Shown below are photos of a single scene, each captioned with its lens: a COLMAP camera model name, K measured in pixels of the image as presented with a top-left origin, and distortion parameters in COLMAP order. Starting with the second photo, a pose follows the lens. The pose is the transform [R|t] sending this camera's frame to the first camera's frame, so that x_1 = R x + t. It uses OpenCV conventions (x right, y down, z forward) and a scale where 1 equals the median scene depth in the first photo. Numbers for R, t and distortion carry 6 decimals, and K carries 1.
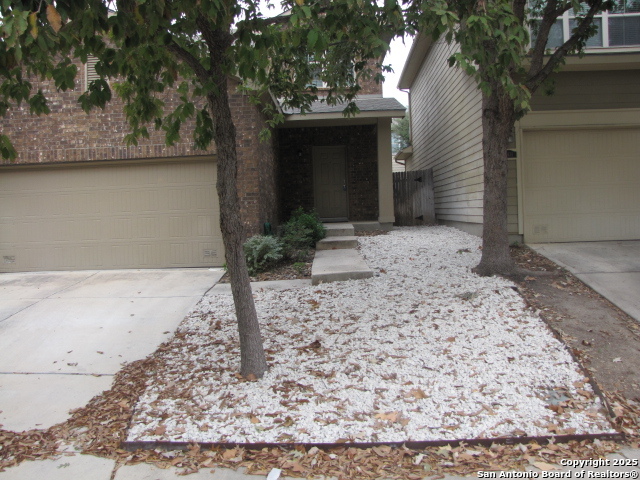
lens RADIAL K [[539.7, 0, 320.0], [0, 539.7, 240.0], [0, 0, 1]] dist [-0.189218, 0.179421]
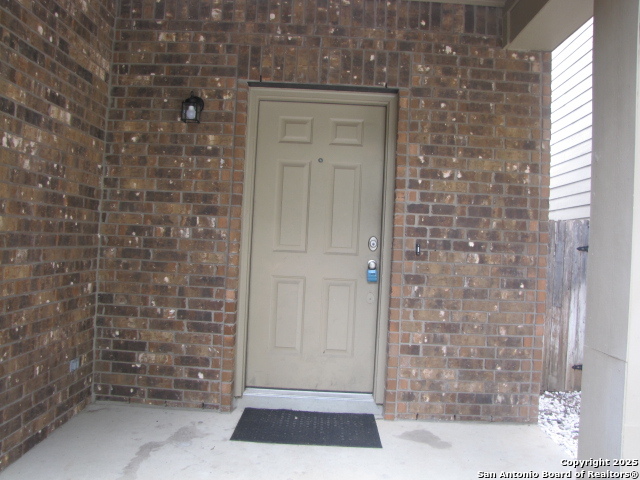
lens RADIAL K [[539.7, 0, 320.0], [0, 539.7, 240.0], [0, 0, 1]] dist [-0.189218, 0.179421]
pose [[0.996225, 0.083029, 0.025336, 0.015846], [-0.081261, 0.994620, -0.064253, -0.094883], [-0.030535, 0.061952, 0.997612, 0.770984]]
